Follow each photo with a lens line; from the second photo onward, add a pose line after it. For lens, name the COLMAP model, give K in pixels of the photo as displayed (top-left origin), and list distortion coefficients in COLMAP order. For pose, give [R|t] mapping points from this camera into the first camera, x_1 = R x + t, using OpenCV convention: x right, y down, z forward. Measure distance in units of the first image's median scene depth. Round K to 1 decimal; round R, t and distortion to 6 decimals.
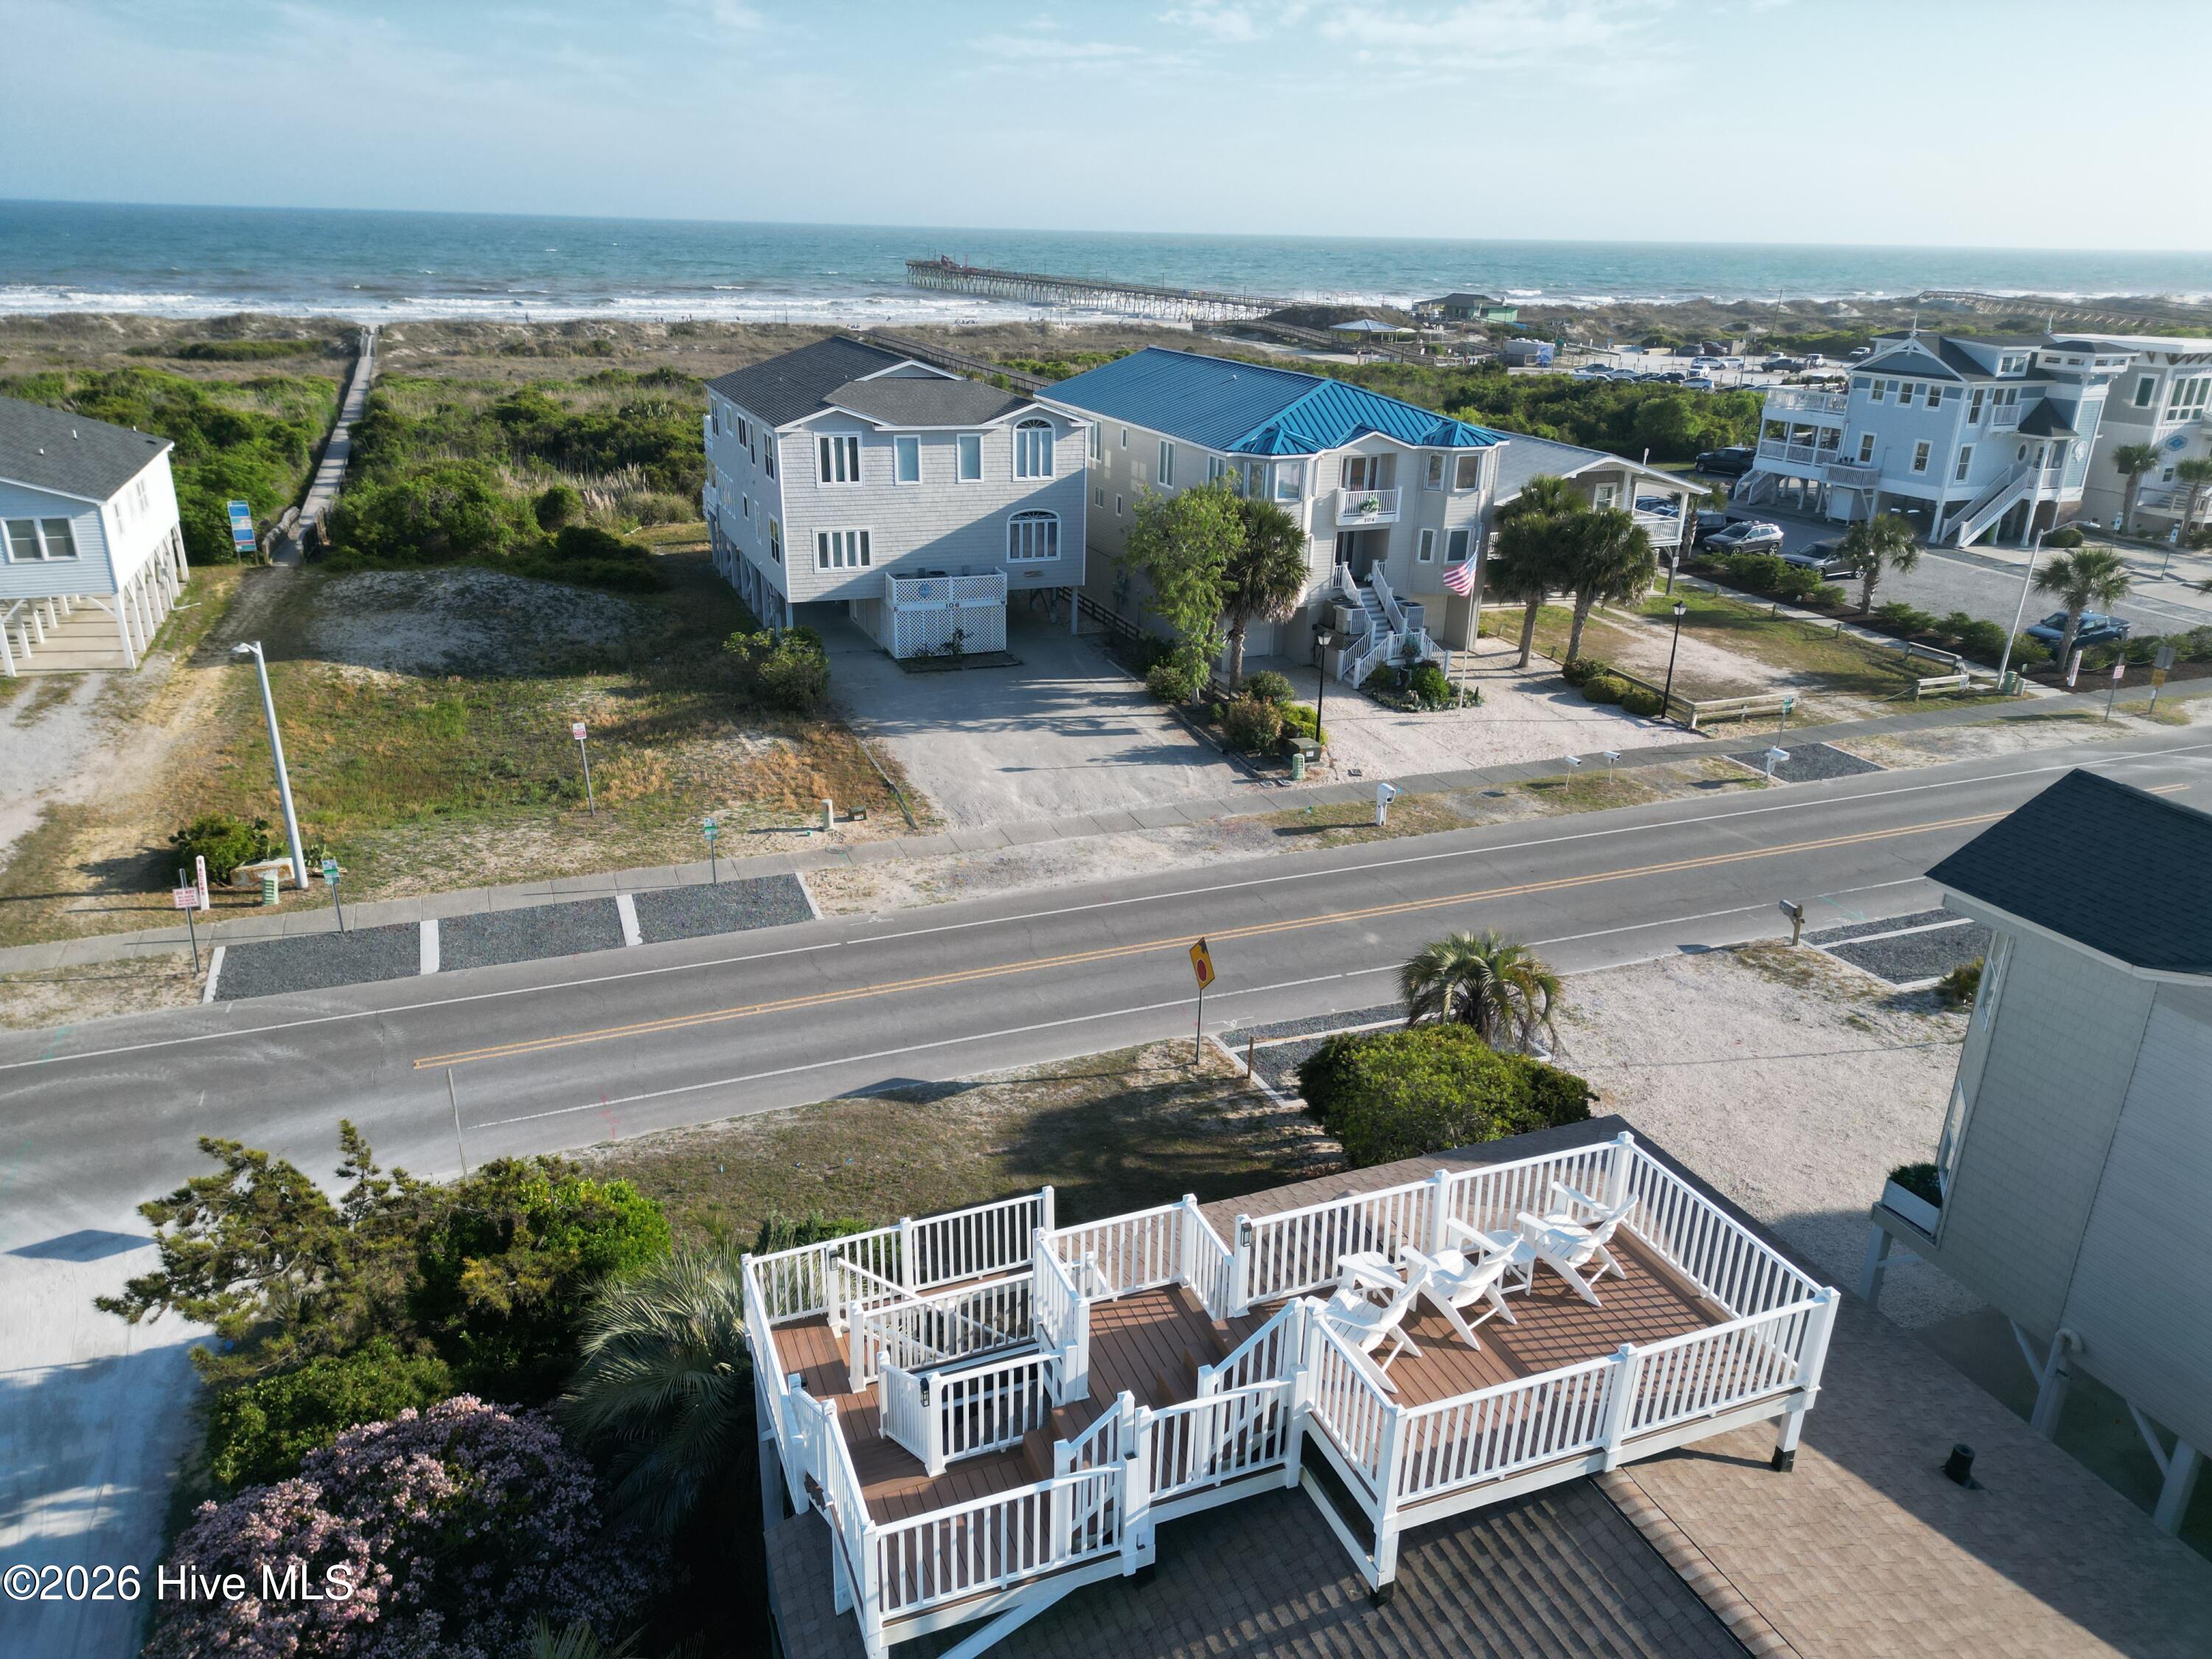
lens RADIAL K [[1536.8, 0, 1103.3], [0, 1536.8, 828.2], [0, 0, 1]] dist [0.098416, -0.110555]
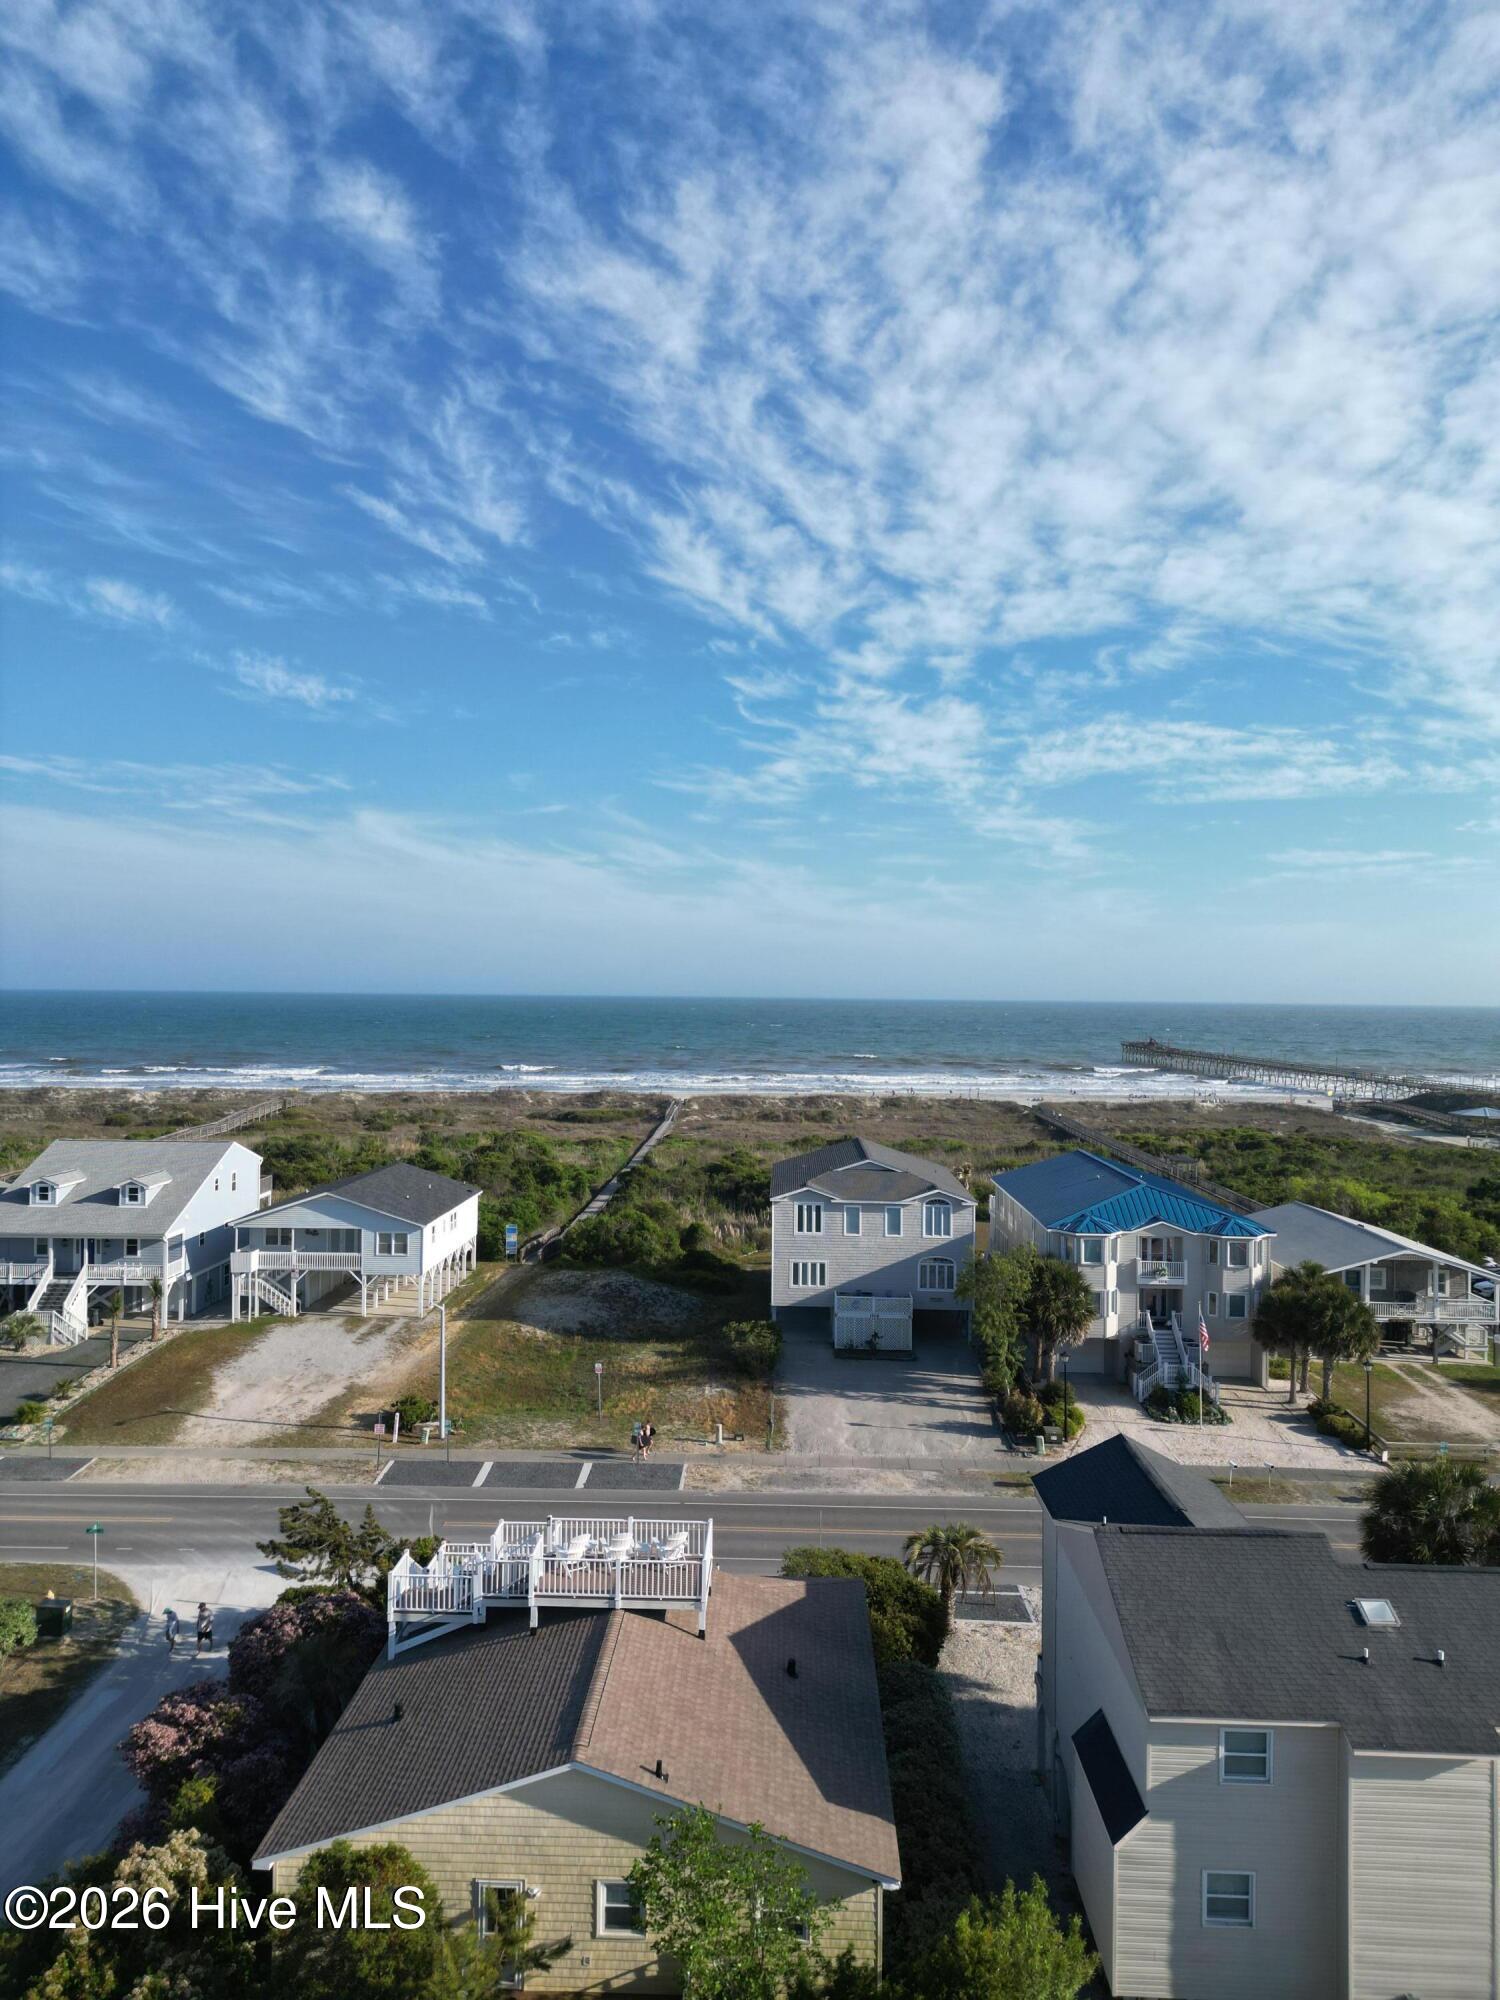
lens RADIAL K [[1389.5, 0, 750.0], [0, 1389.5, 1000.0], [0, 0, 1]] dist [0.098416, -0.110555]
pose [[0.916946, -0.009208, -0.398906, 0.371997], [-0.135899, 0.932755, -0.333915, 0.044655], [0.375156, 0.360392, 0.854035, -0.363747]]
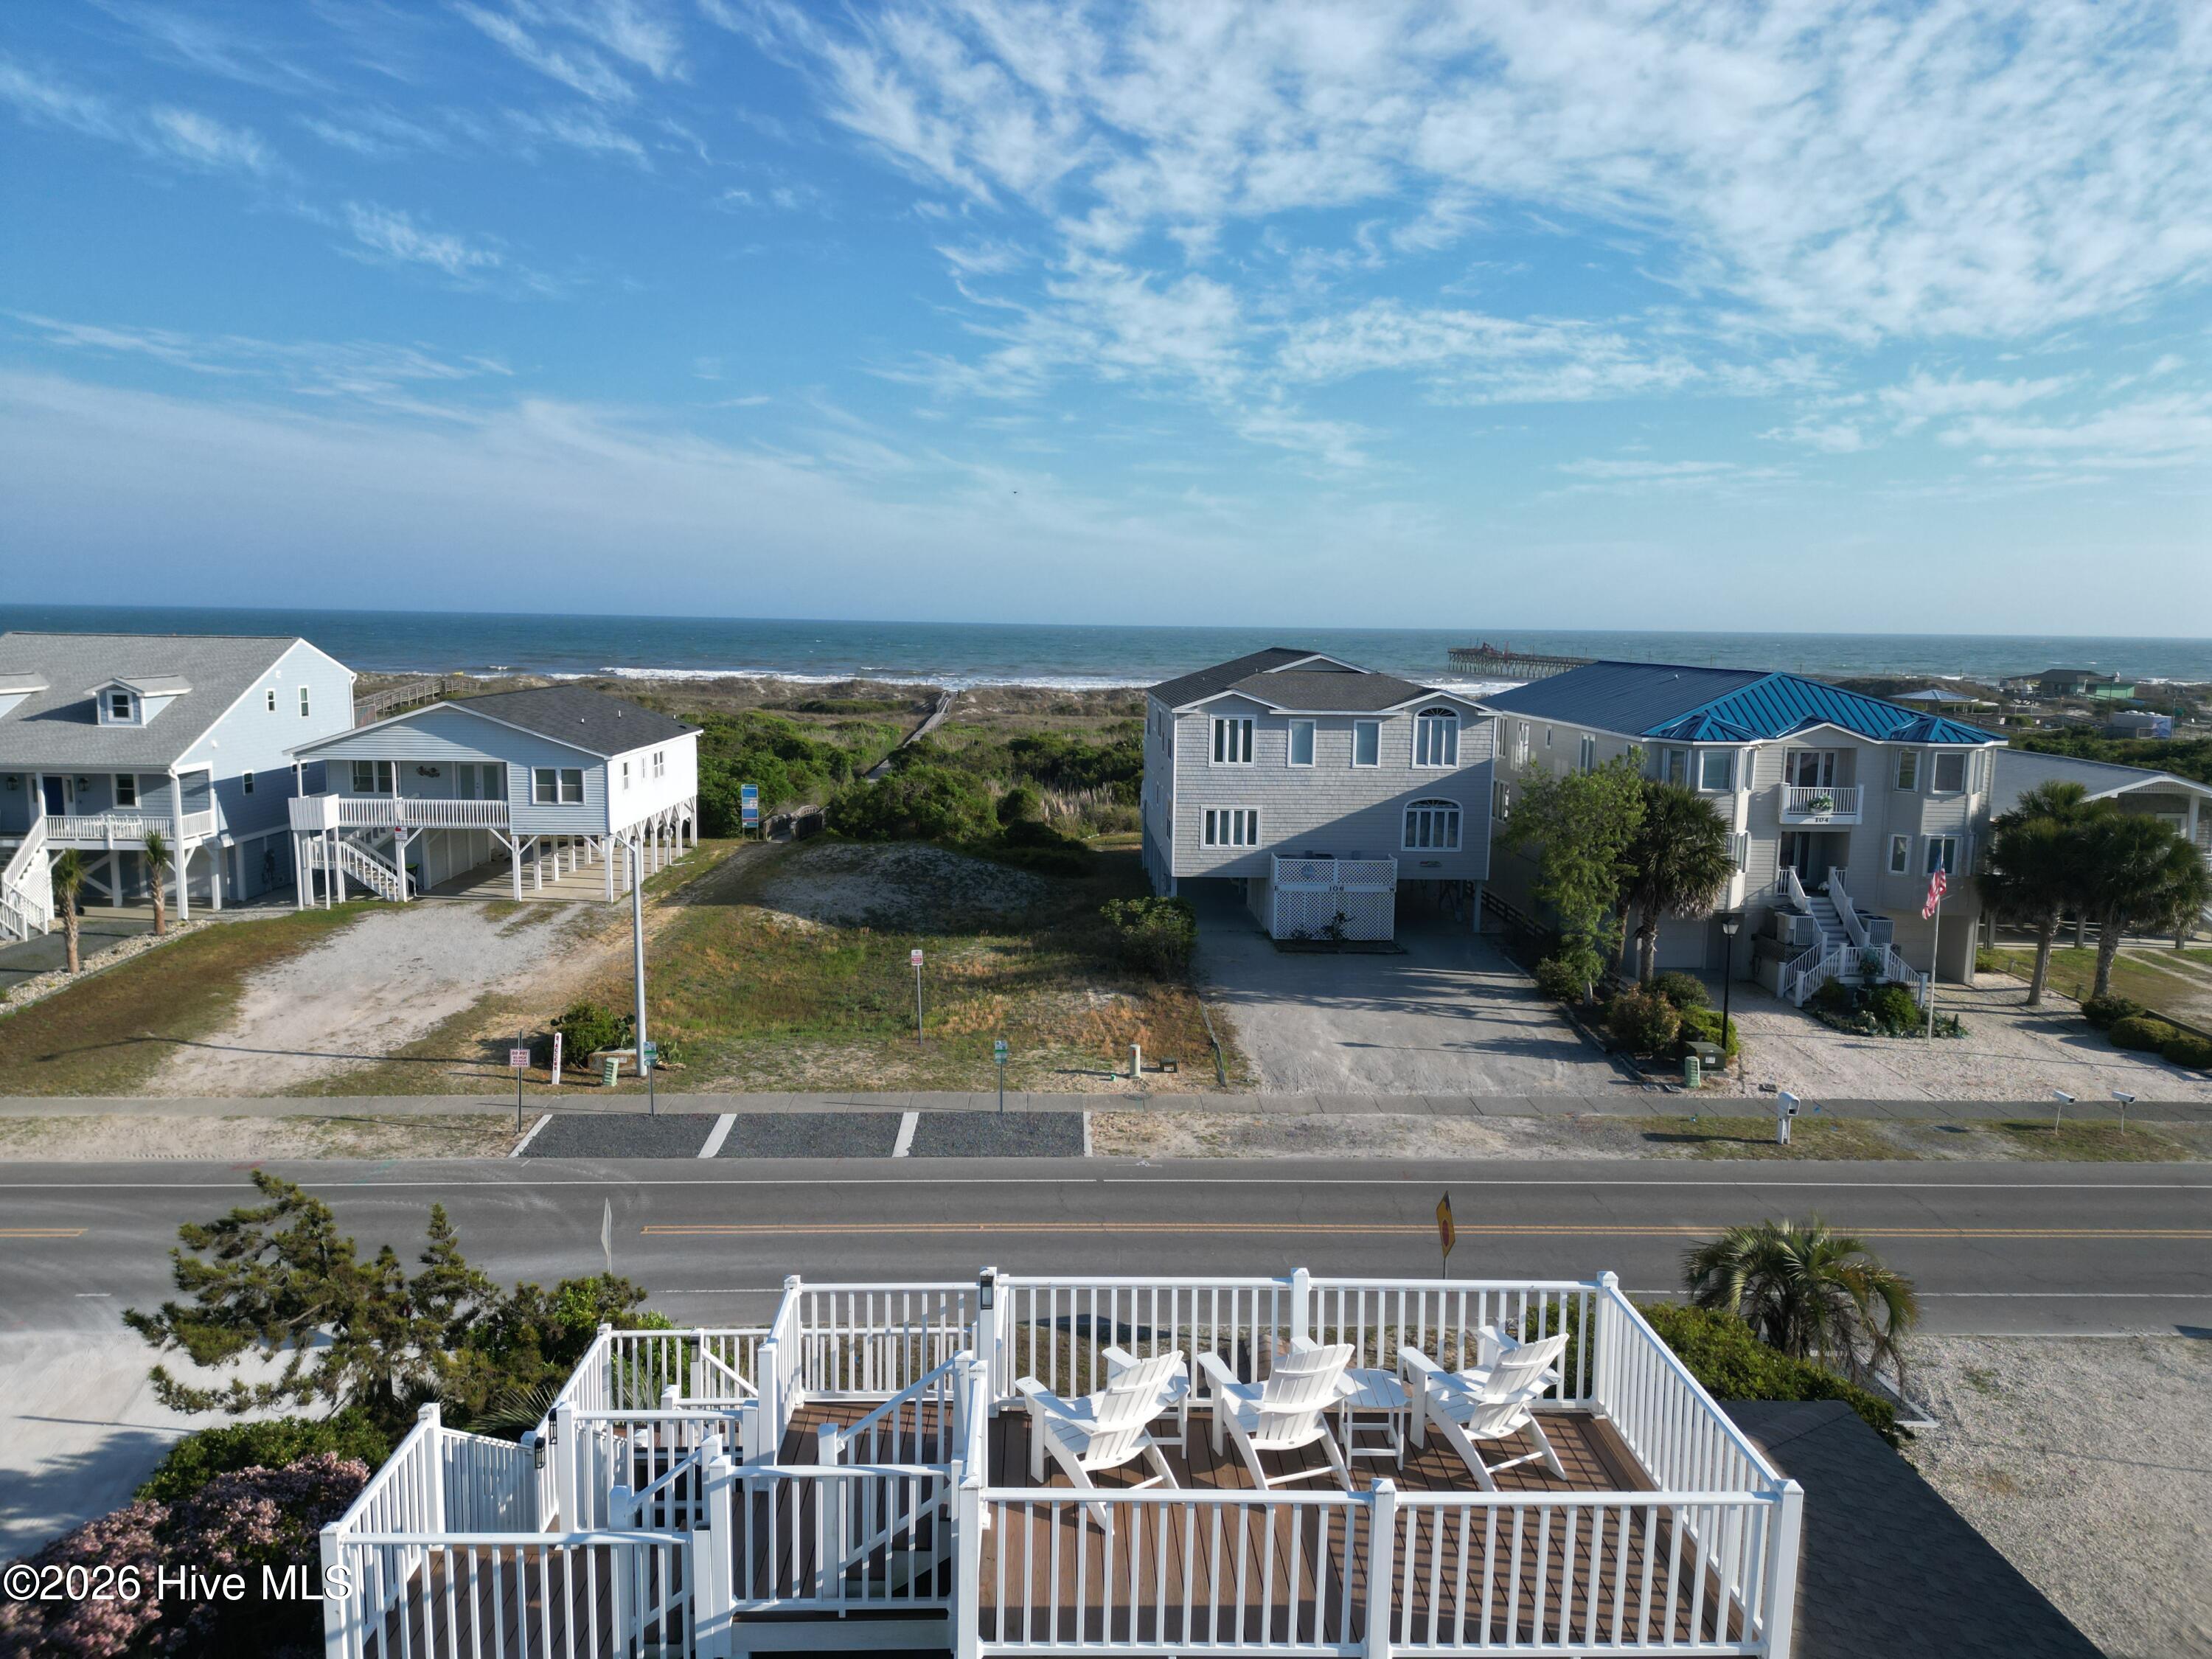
lens RADIAL K [[1536.8, 0, 1103.3], [0, 1536.8, 828.2], [0, 0, 1]] dist [0.098416, -0.110555]
pose [[0.940259, 0.037538, -0.338385, 0.096886], [-0.117337, 0.968739, -0.218577, 0.050181], [0.319602, 0.245224, 0.915270, 0.068704]]
